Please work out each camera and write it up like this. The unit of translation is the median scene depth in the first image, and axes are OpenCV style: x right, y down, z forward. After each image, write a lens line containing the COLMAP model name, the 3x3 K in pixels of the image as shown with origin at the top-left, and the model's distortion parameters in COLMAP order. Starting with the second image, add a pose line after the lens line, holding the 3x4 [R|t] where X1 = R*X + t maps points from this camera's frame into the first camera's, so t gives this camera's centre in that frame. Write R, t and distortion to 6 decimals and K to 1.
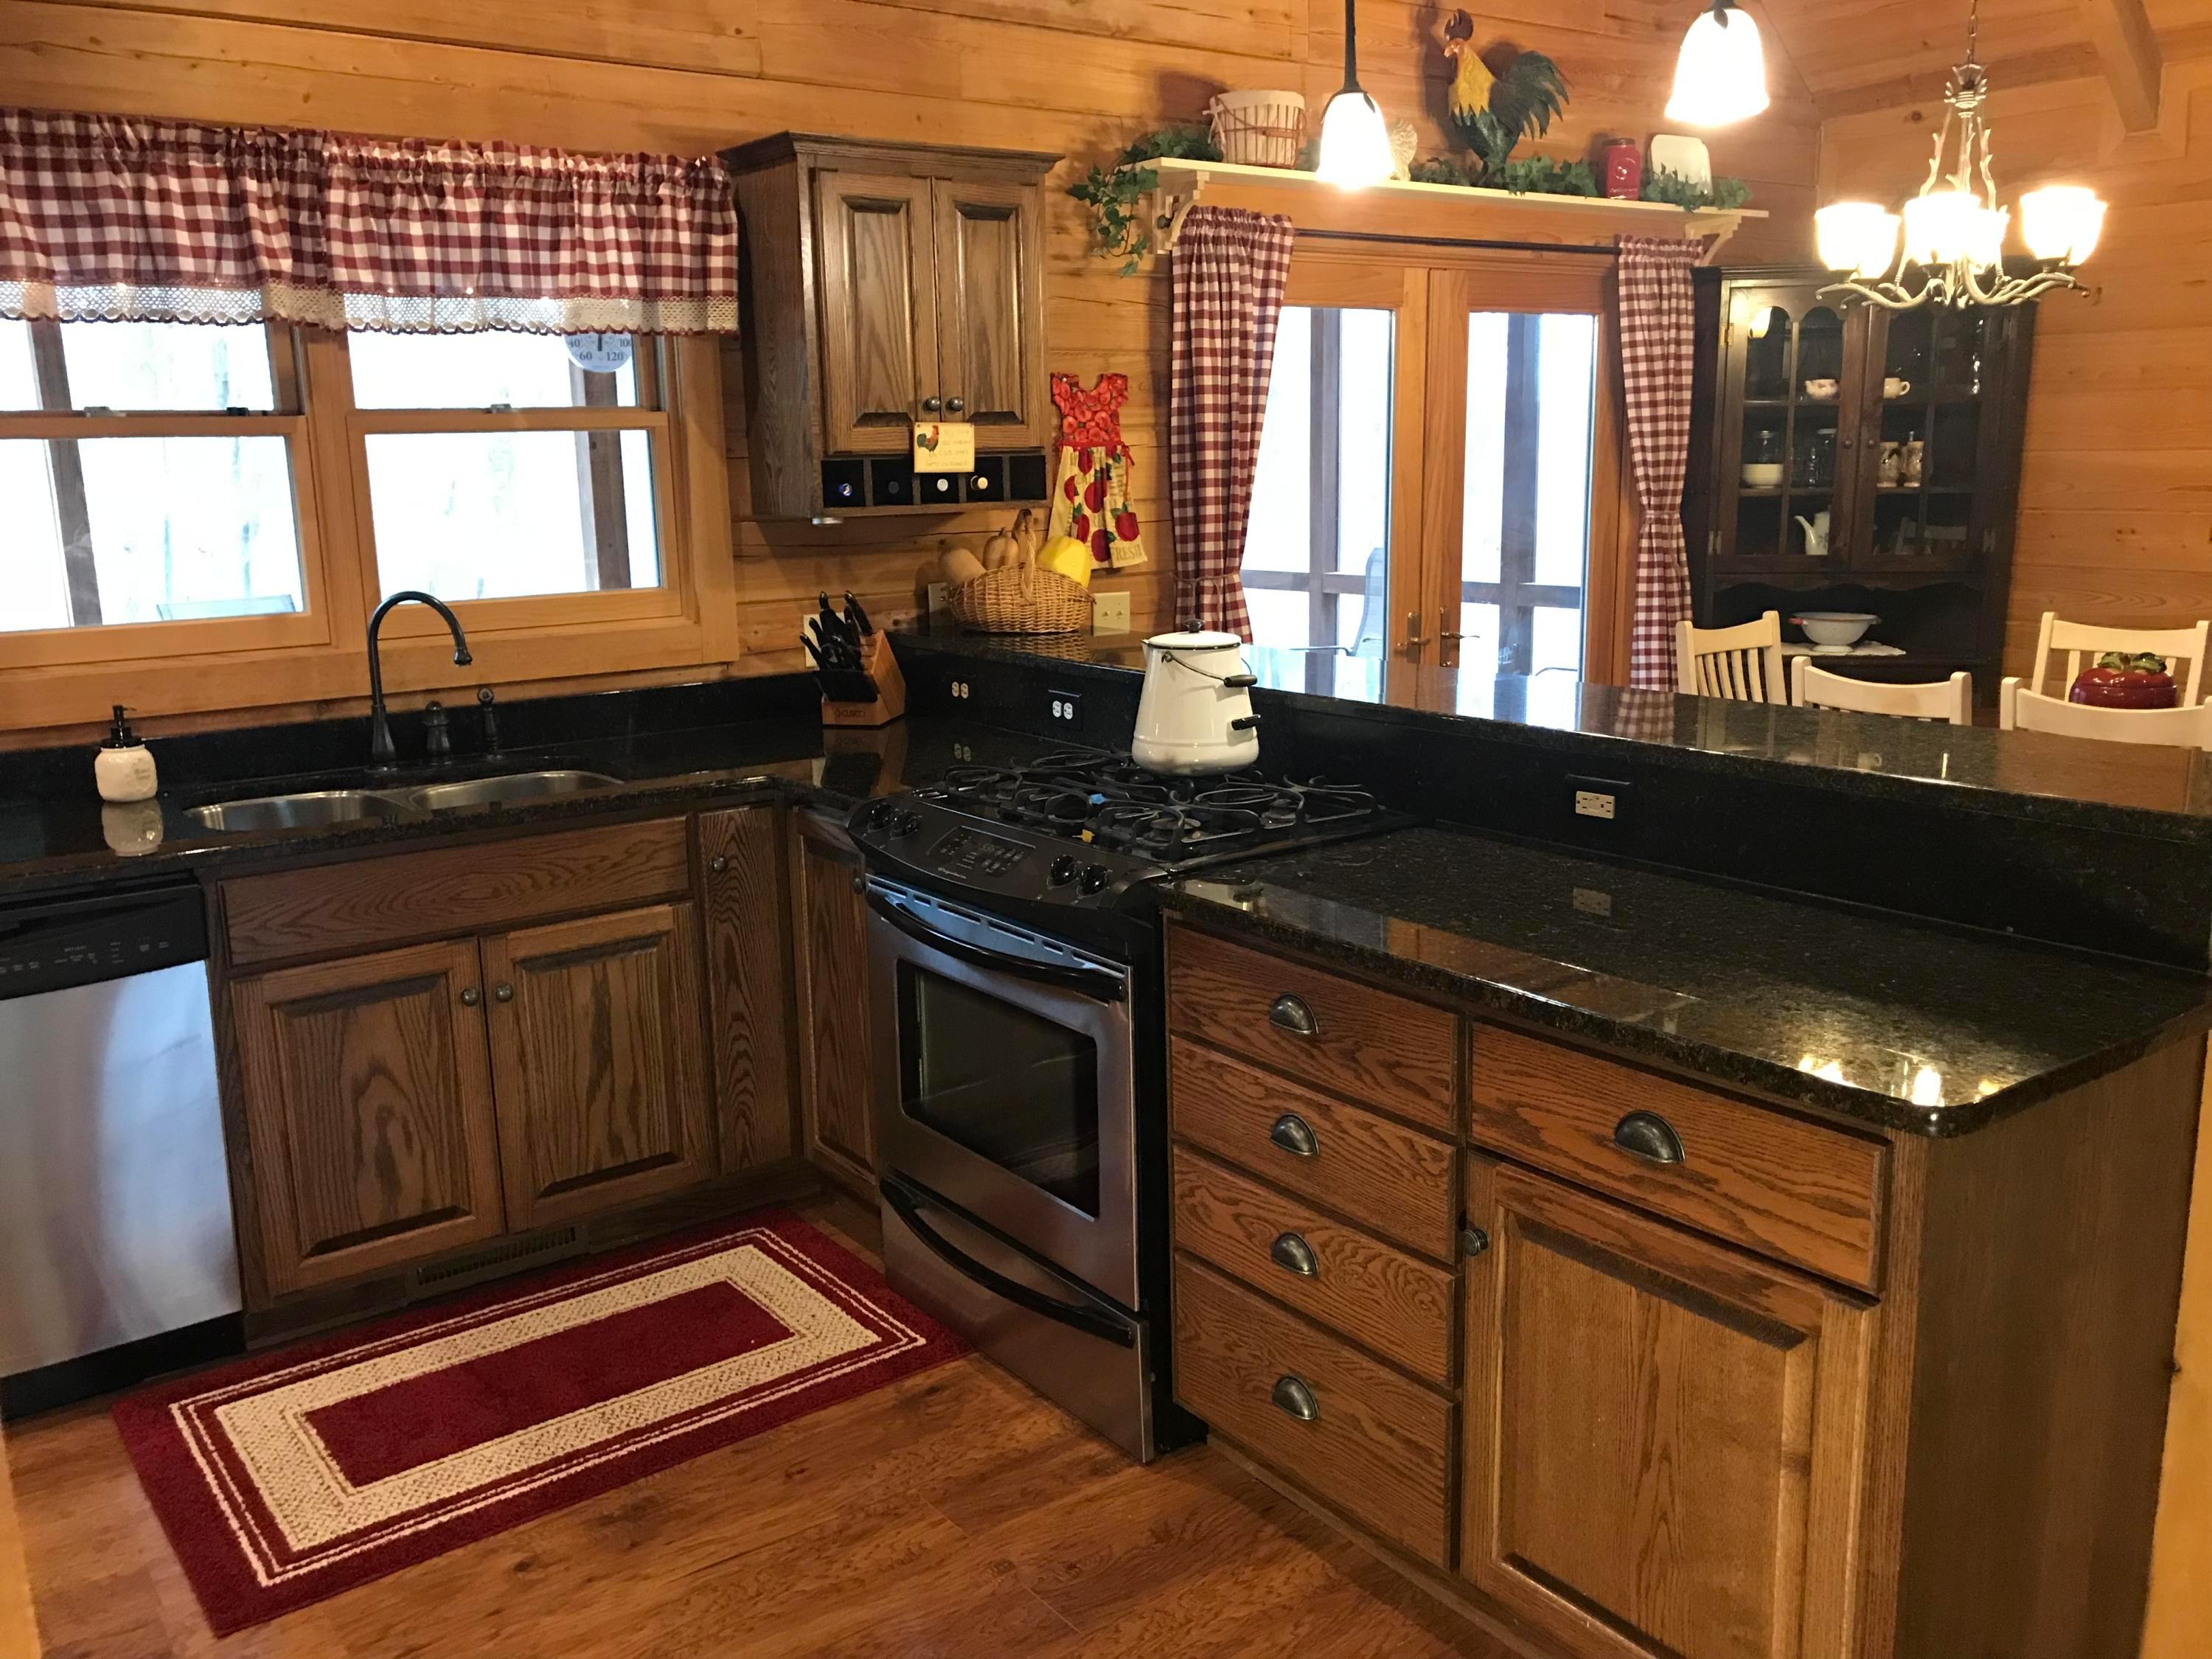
lens RADIAL K [[1858.3, 0, 1116.7], [0, 1858.3, 825.7], [0, 0, 1]] dist [0.011210, 0.019896]
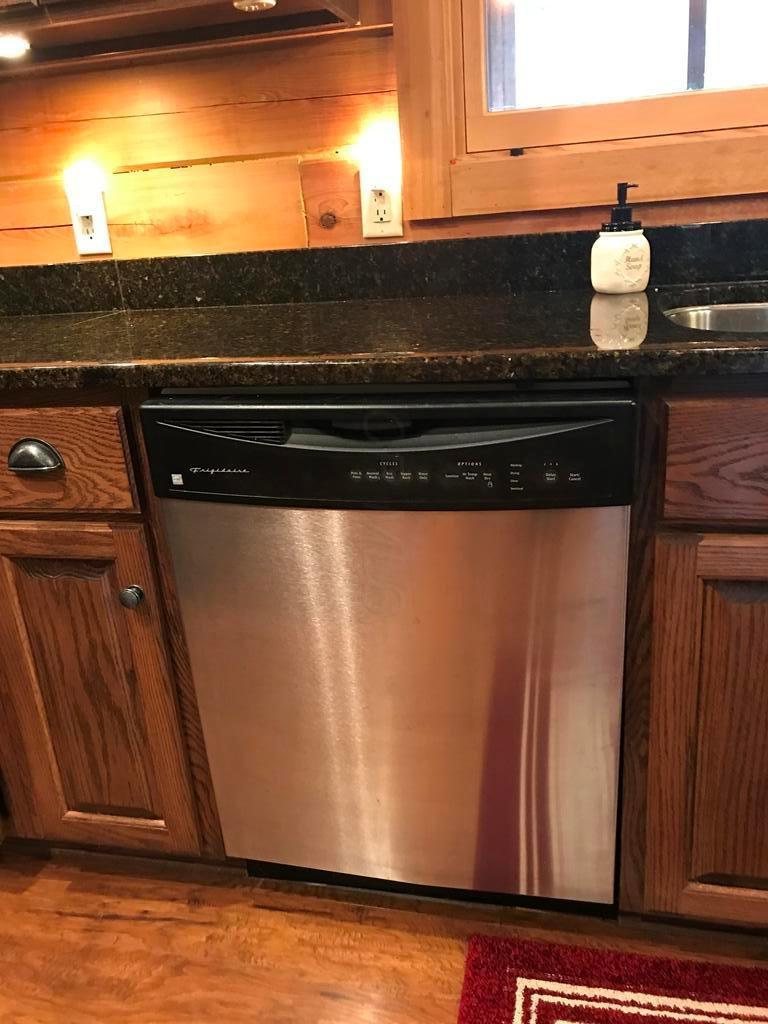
lens RADIAL K [[841.3, 0, 381.6], [0, 841.3, 506.4], [0, 0, 1]] dist [0.010555, 0.009034]
pose [[0.639190, 0.232077, -0.733196, -0.278581], [-0.101904, 0.970533, 0.218362, 0.009644], [0.762267, -0.064859, 0.644005, 0.644668]]
